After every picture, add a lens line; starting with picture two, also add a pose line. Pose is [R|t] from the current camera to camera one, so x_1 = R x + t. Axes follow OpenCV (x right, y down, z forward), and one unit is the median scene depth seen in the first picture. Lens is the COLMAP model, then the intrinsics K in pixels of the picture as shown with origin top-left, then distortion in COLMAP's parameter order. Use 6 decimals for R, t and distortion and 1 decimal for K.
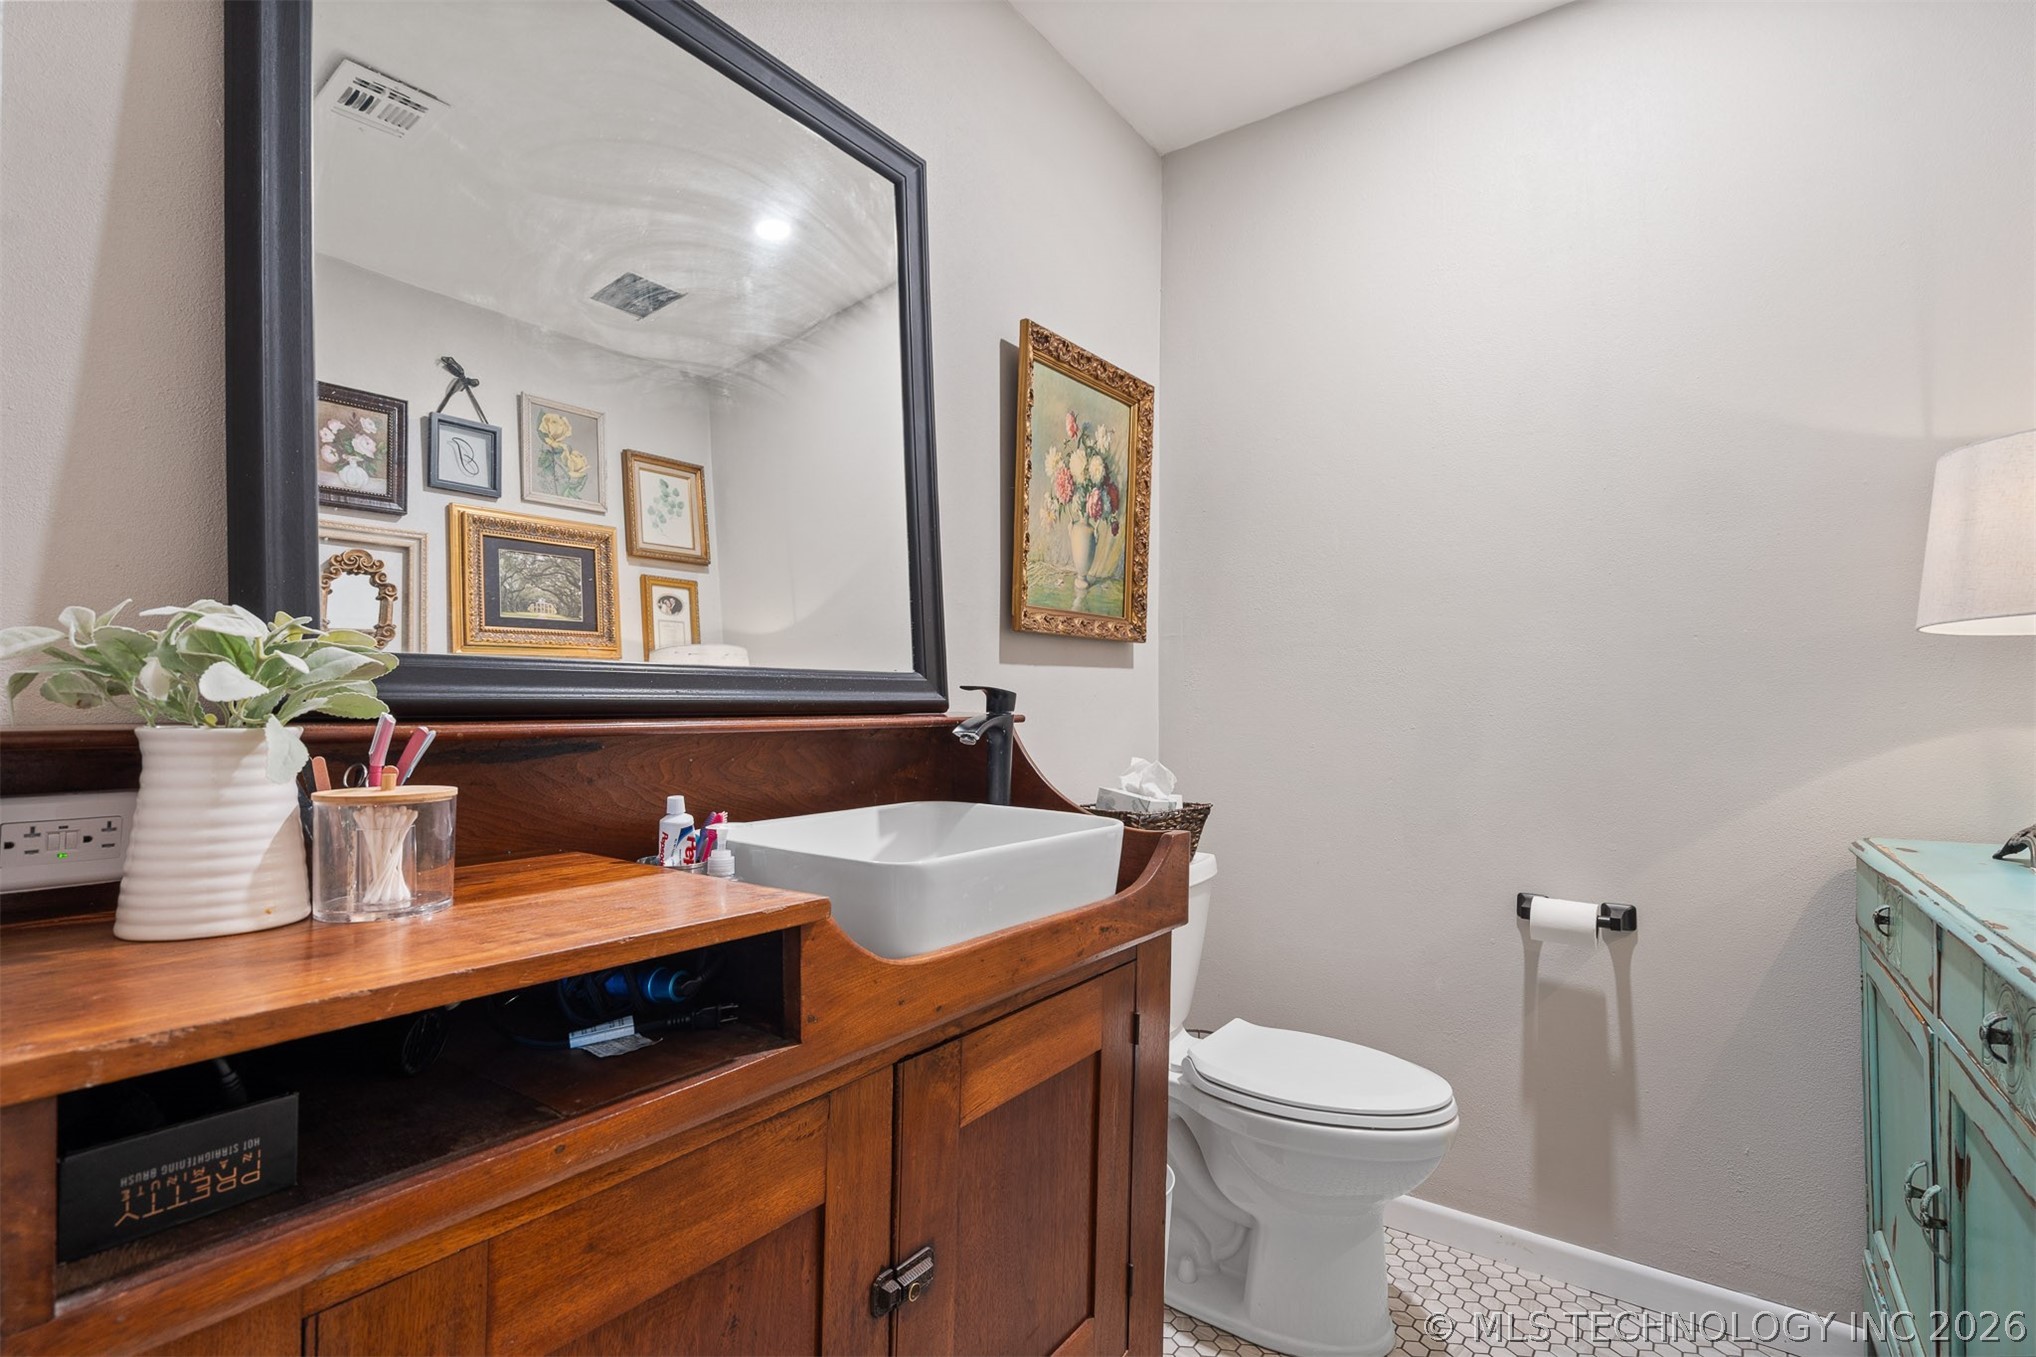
lens RADIAL K [[933.5, 0, 1018.0], [0, 933.5, 678.5], [0, 0, 1]] dist [0.001561, 0.000089]
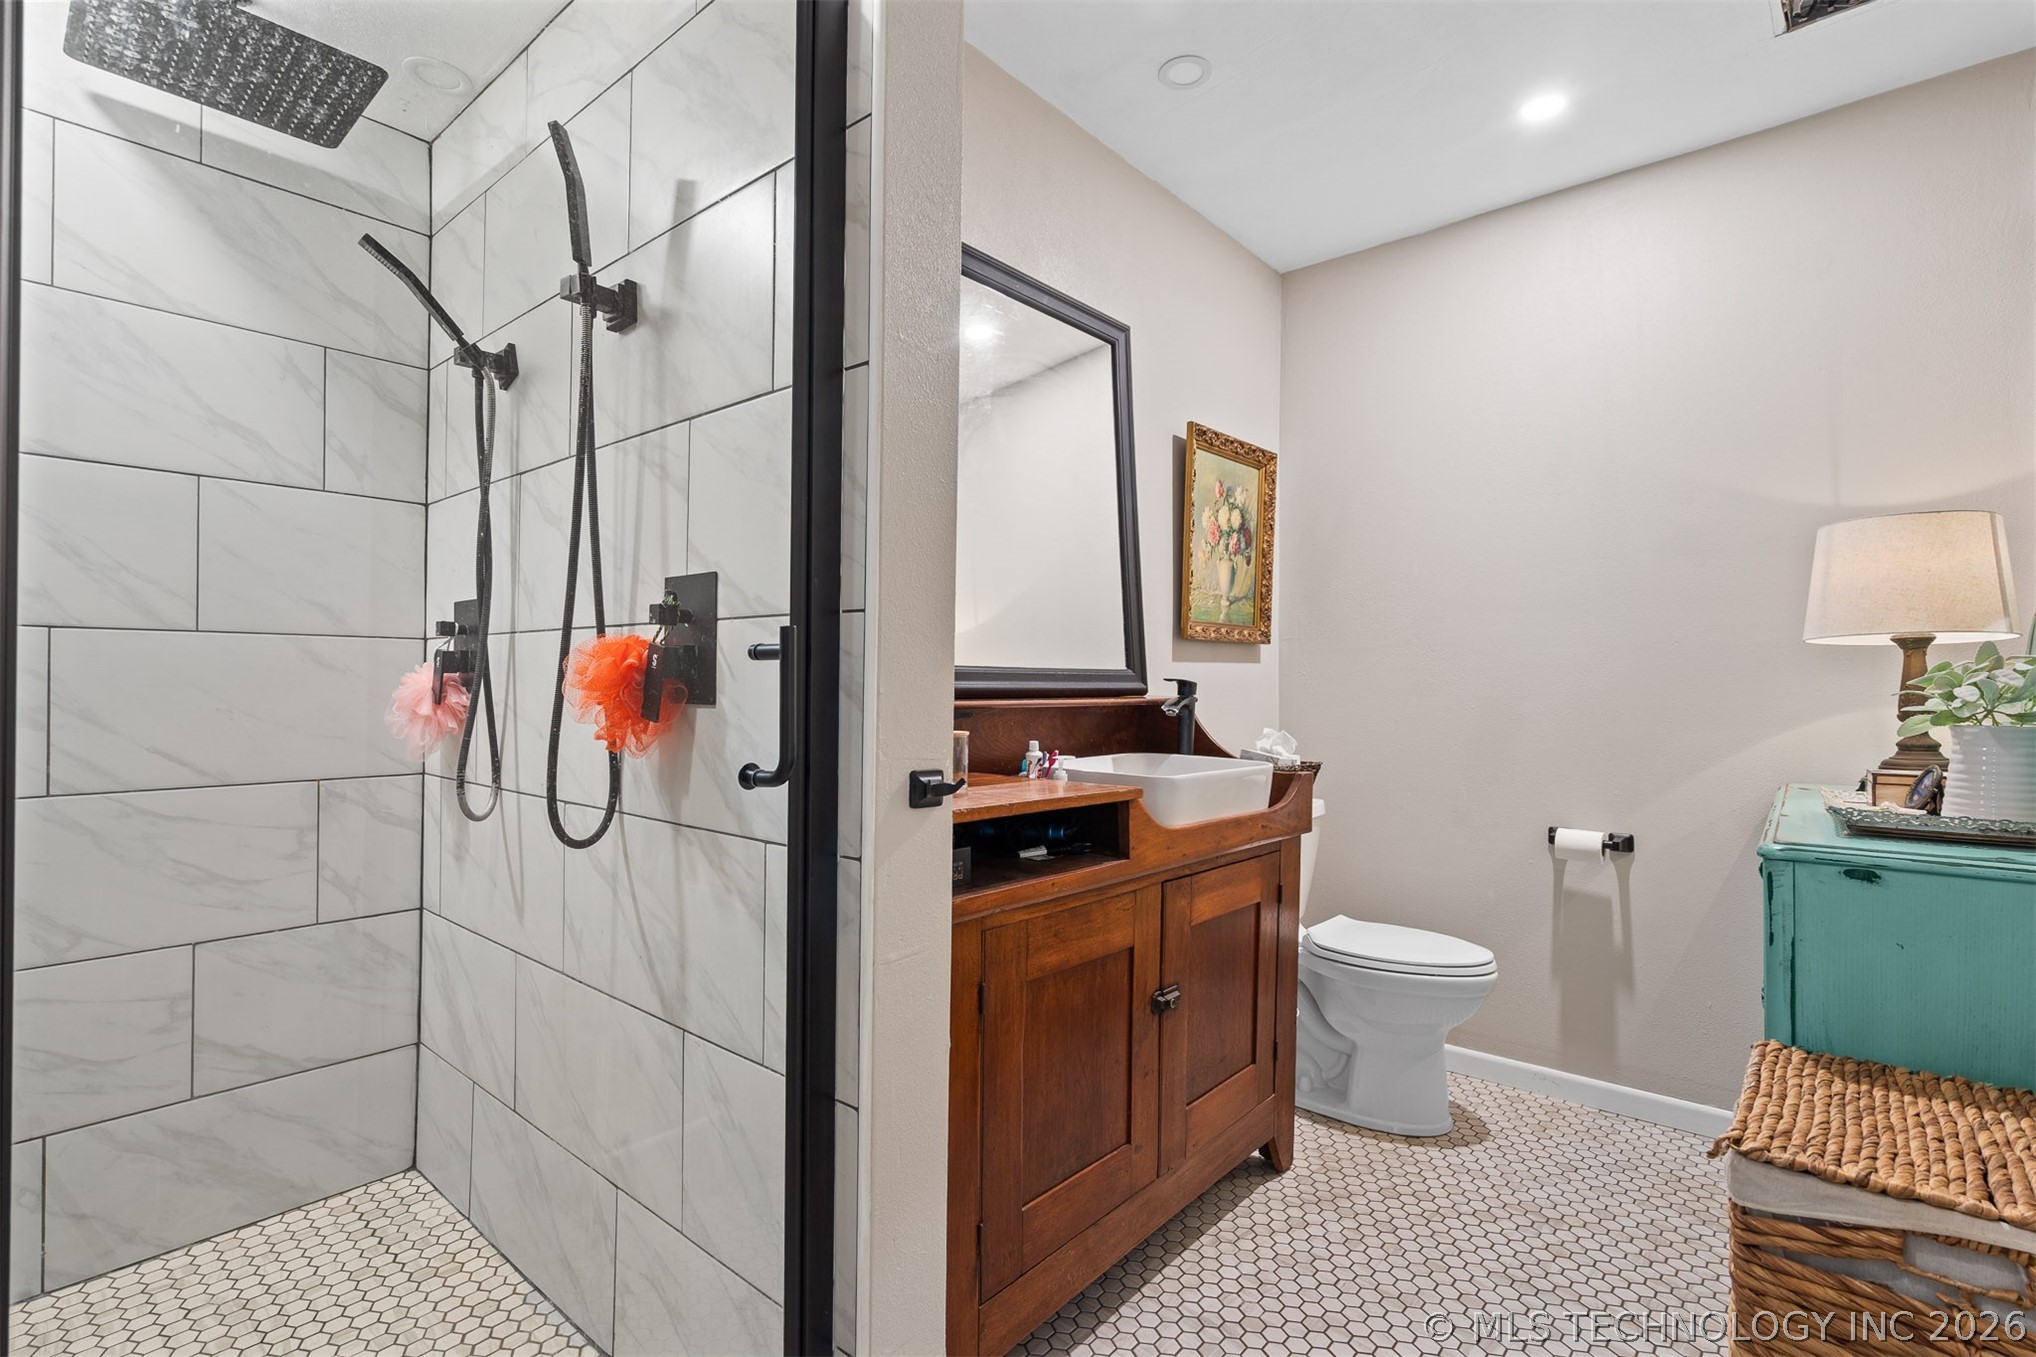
lens RADIAL K [[956.3, 0, 1017.1], [0, 956.3, 669.7], [0, 0, 1]] dist [-0.000218, 0.000120]
pose [[0.996714, -0.000417, -0.081006, -0.141655], [0.001127, 0.999961, 0.008719, -0.016923], [0.080999, -0.008781, 0.996675, -0.496131]]
